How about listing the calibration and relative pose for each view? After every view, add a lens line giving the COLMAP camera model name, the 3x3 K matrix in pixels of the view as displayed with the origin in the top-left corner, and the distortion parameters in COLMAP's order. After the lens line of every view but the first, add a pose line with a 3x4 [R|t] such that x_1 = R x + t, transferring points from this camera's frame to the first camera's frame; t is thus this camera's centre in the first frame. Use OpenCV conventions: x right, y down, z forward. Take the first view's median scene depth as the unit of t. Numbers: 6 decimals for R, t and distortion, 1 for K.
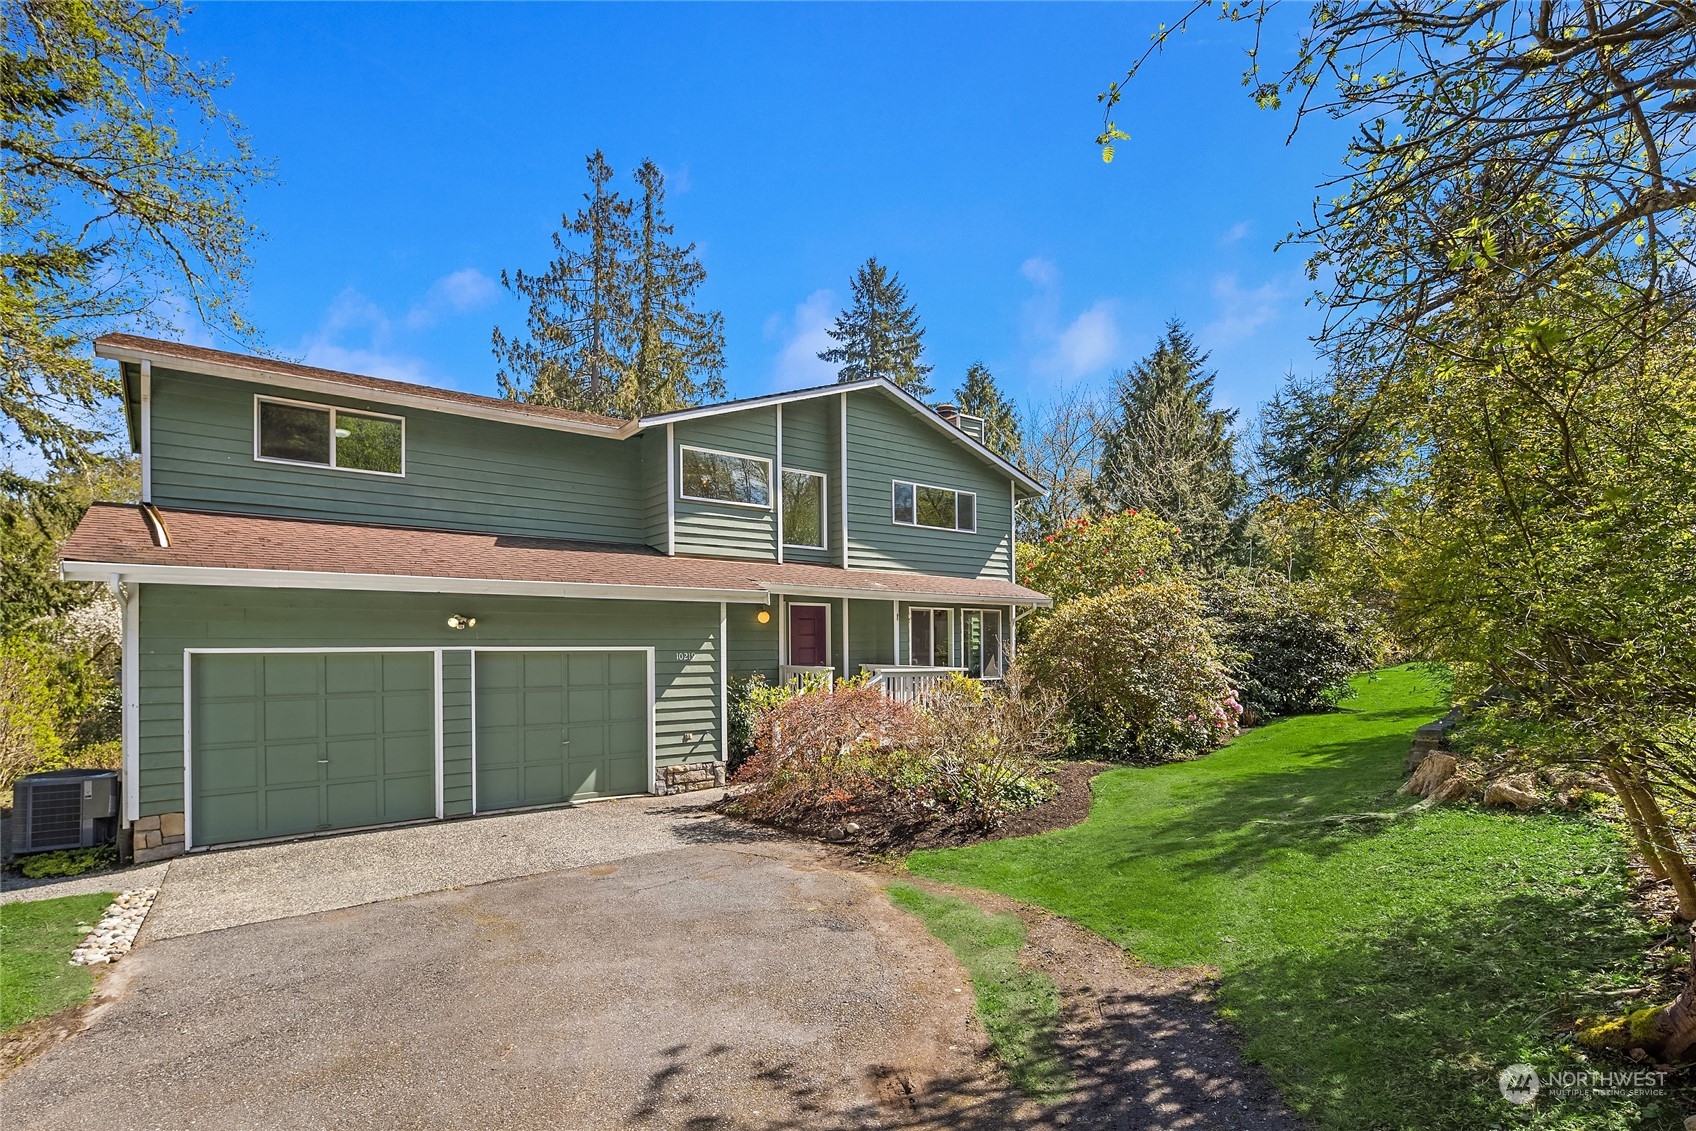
lens RADIAL K [[804.1, 0, 841.3], [0, 804.1, 635.3], [0, 0, 1]] dist [0.002433, 0.000141]
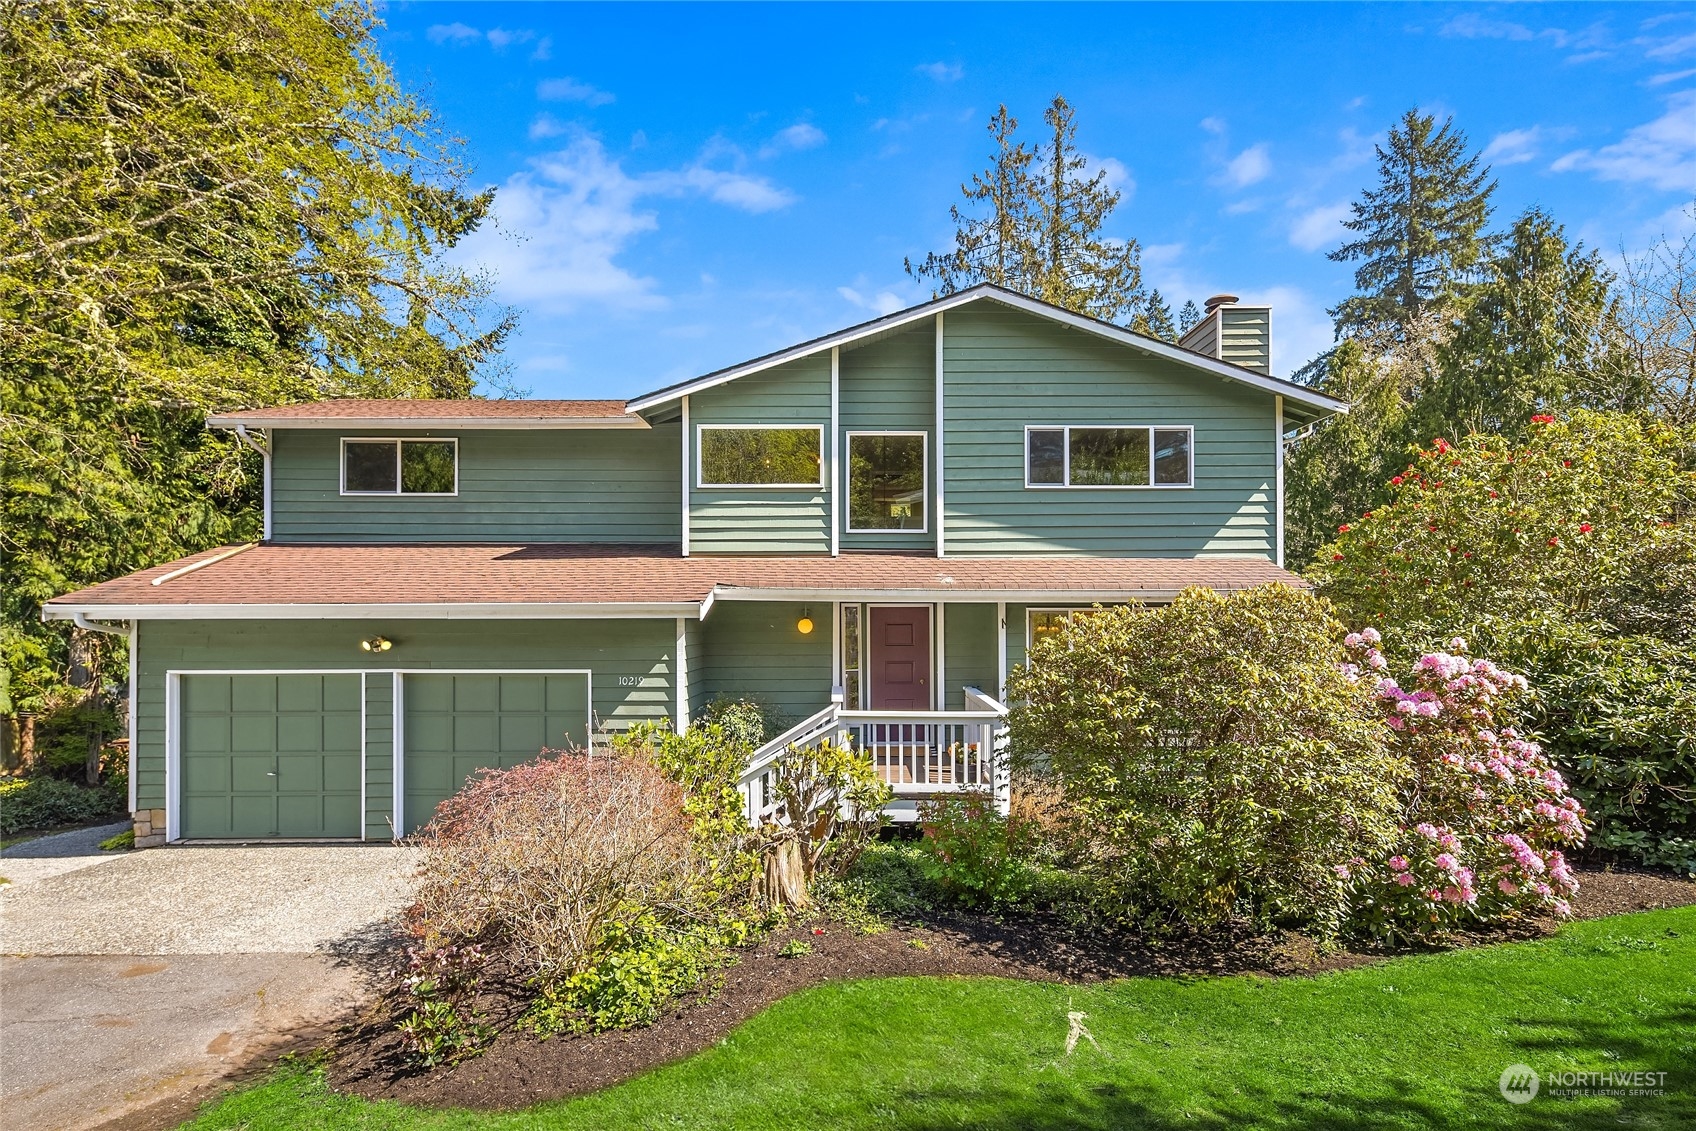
lens RADIAL K [[806.0, 0, 892.3], [0, 806.0, 598.2], [0, 0, 1]] dist [0.000912, -0.000022]
pose [[0.801666, -0.005120, -0.597751, 0.438853], [0.006906, 0.999976, 0.000697, -0.048927], [0.597733, -0.004687, 0.801682, 0.407575]]
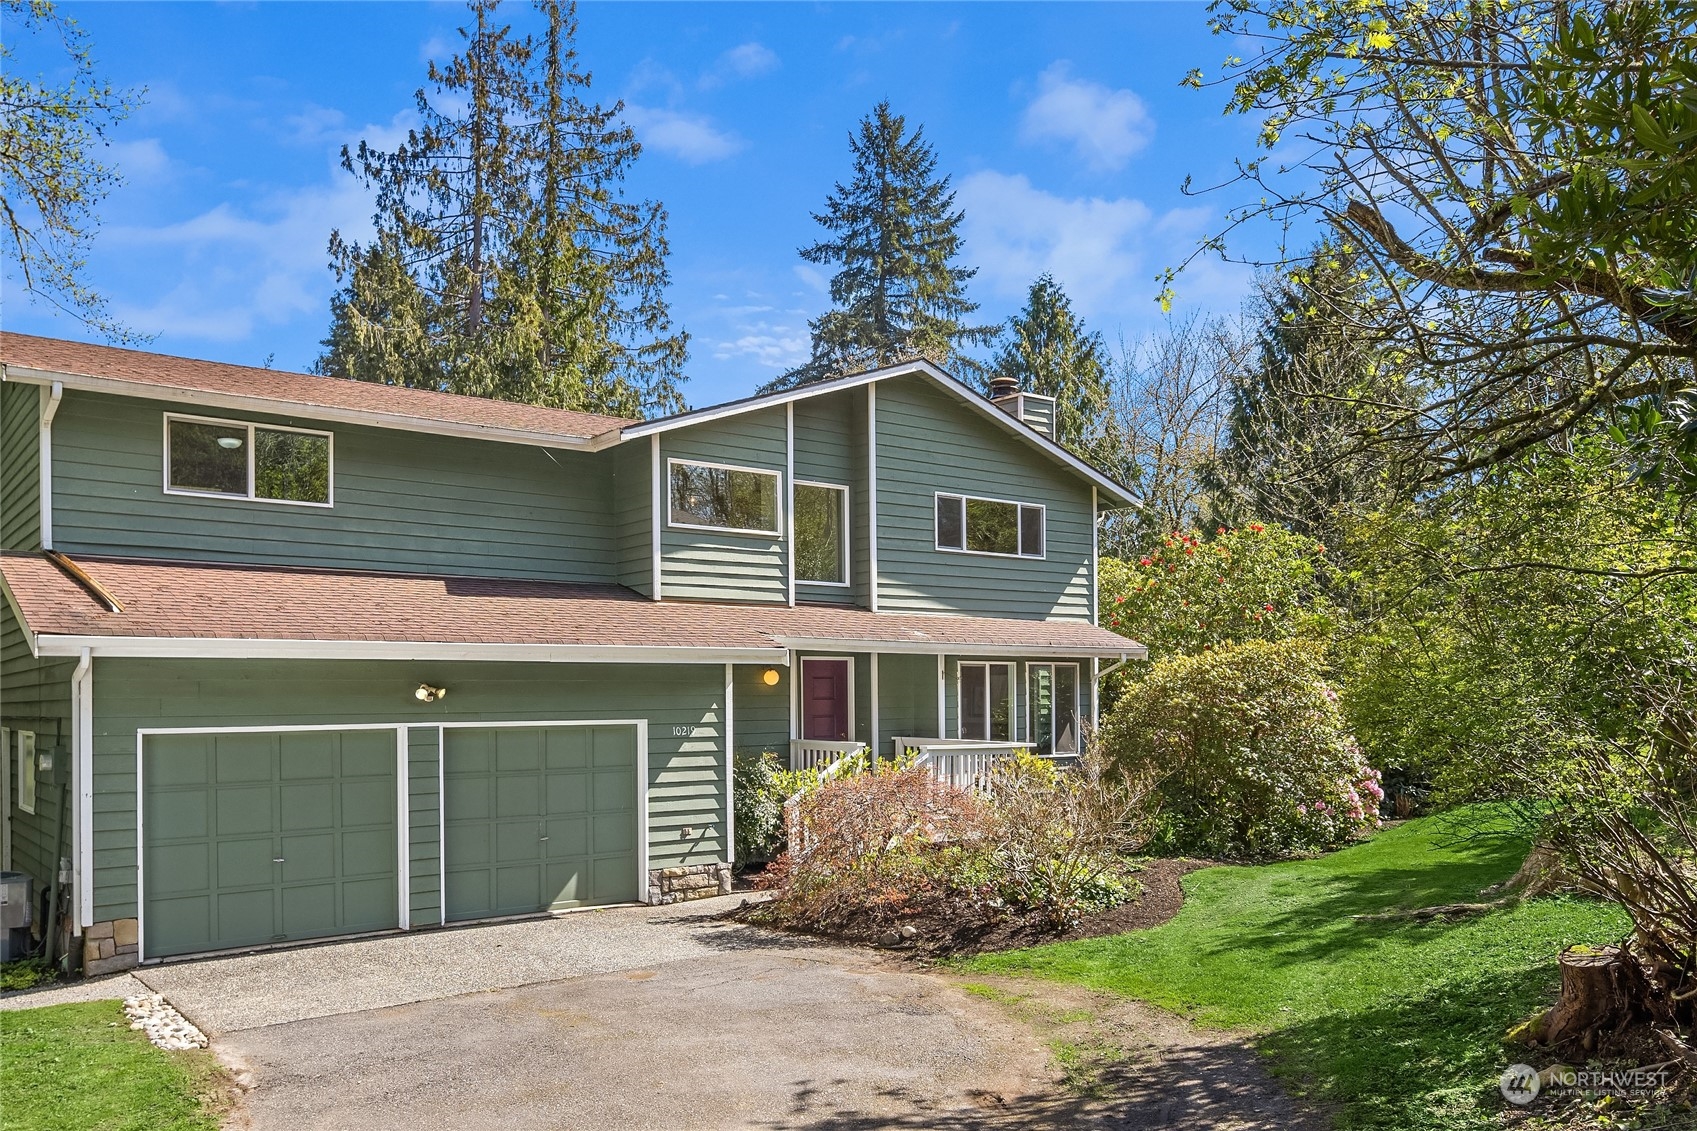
lens RADIAL K [[1304.9, 0, 844.7], [0, 1304.9, 675.7], [0, 0, 1]] dist [0.008579, 0.002523]
pose [[0.999859, -0.001390, 0.016741, -0.046456], [0.001401, 0.999999, -0.000595, -0.022959], [-0.016740, 0.000618, 0.999860, -0.247853]]
